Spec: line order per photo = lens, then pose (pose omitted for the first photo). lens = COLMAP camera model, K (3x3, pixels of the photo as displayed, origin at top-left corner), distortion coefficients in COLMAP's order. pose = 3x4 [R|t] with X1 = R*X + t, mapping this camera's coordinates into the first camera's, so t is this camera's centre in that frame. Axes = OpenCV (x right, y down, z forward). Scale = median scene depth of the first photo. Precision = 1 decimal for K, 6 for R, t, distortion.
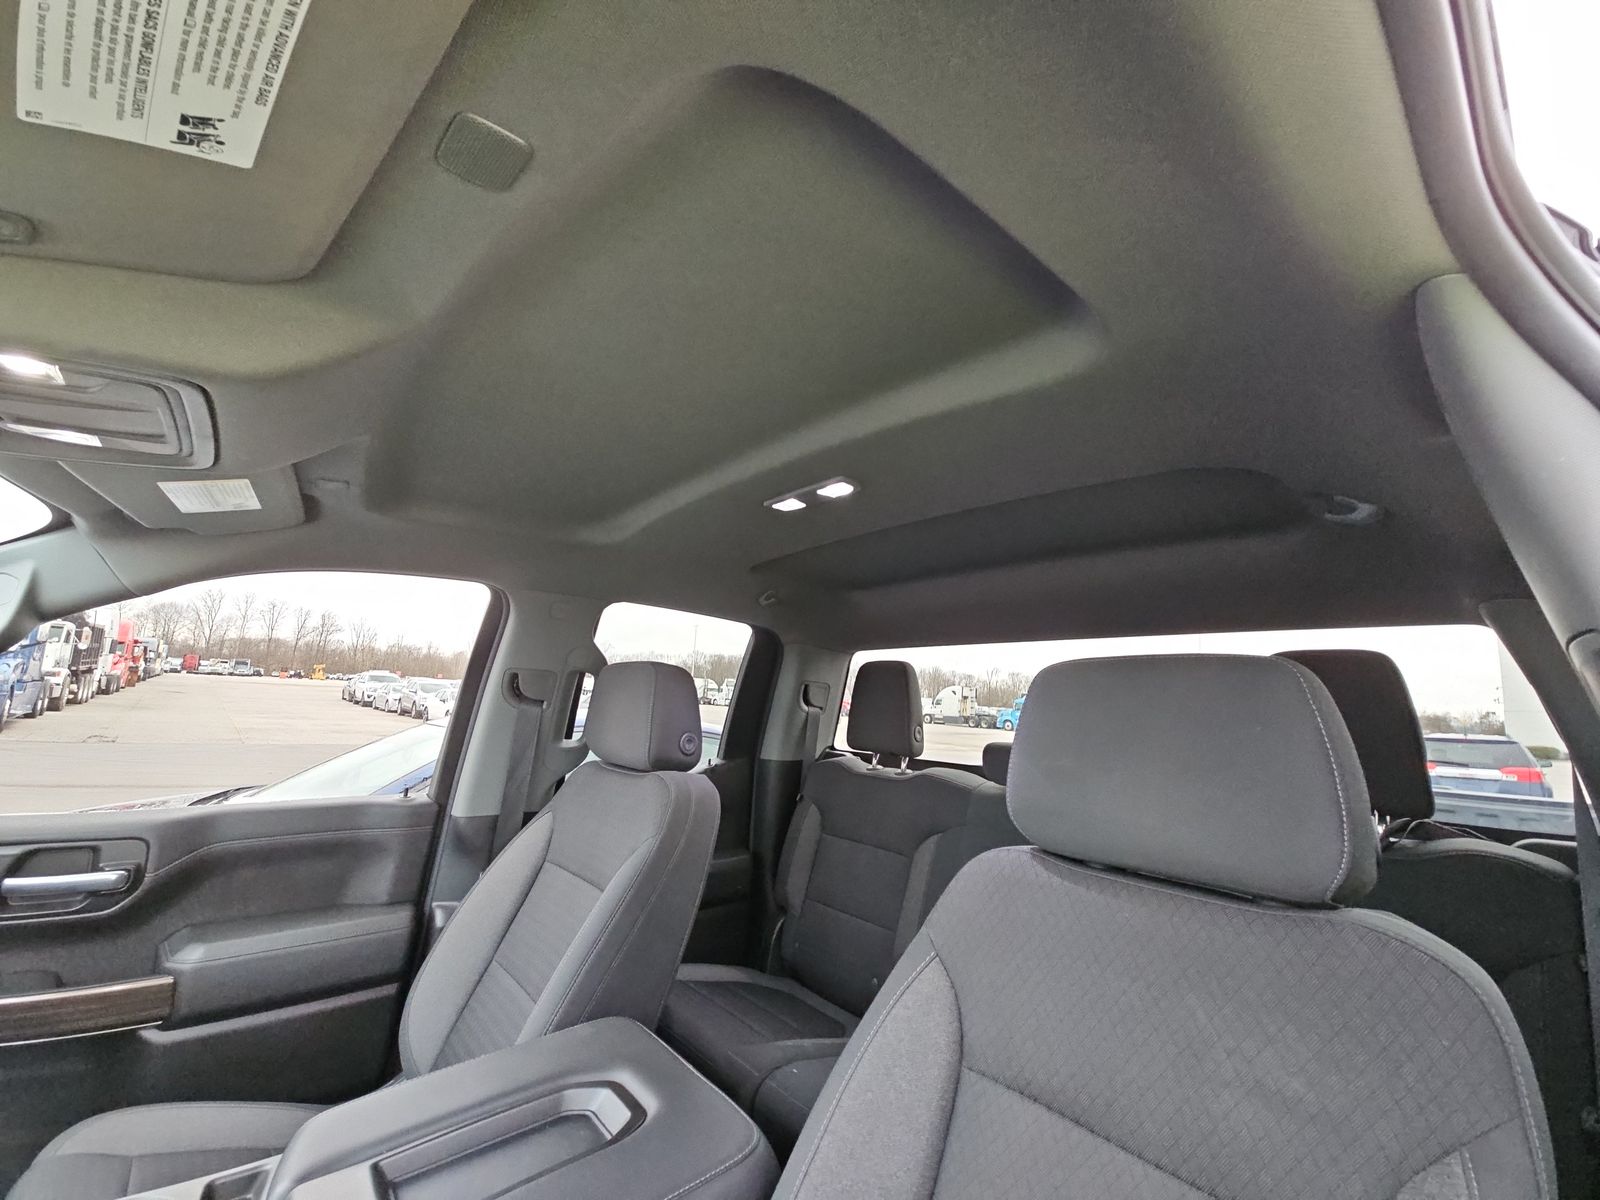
lens RADIAL K [[630.9, 0, 793.0], [0, 630.9, 602.4], [0, 0, 1]] dist [0.022627, -0.016676]
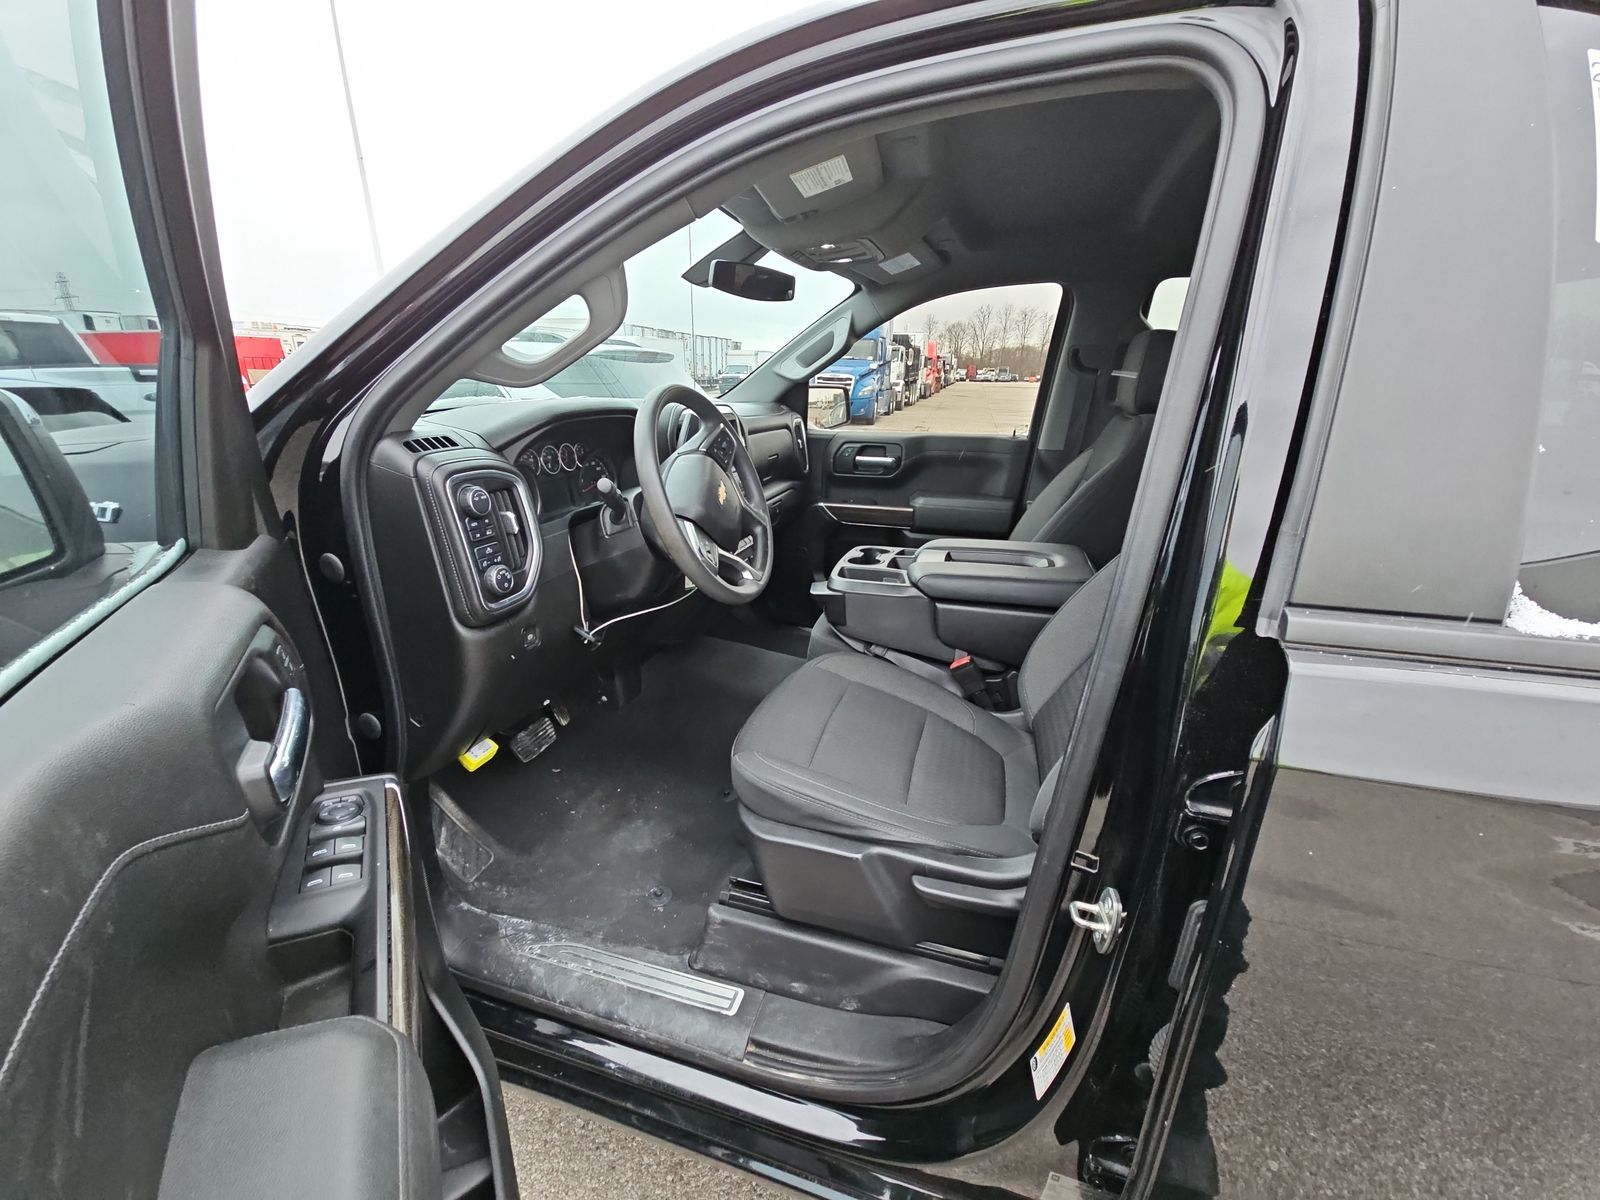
lens RADIAL K [[630.9, 0, 793.0], [0, 630.9, 602.4], [0, 0, 1]] dist [0.022627, -0.016676]
pose [[0.523899, 0.249654, -0.814373, 0.544551], [0.137202, 0.918864, 0.369951, 0.020236], [0.840658, -0.305551, 0.447139, -0.349630]]
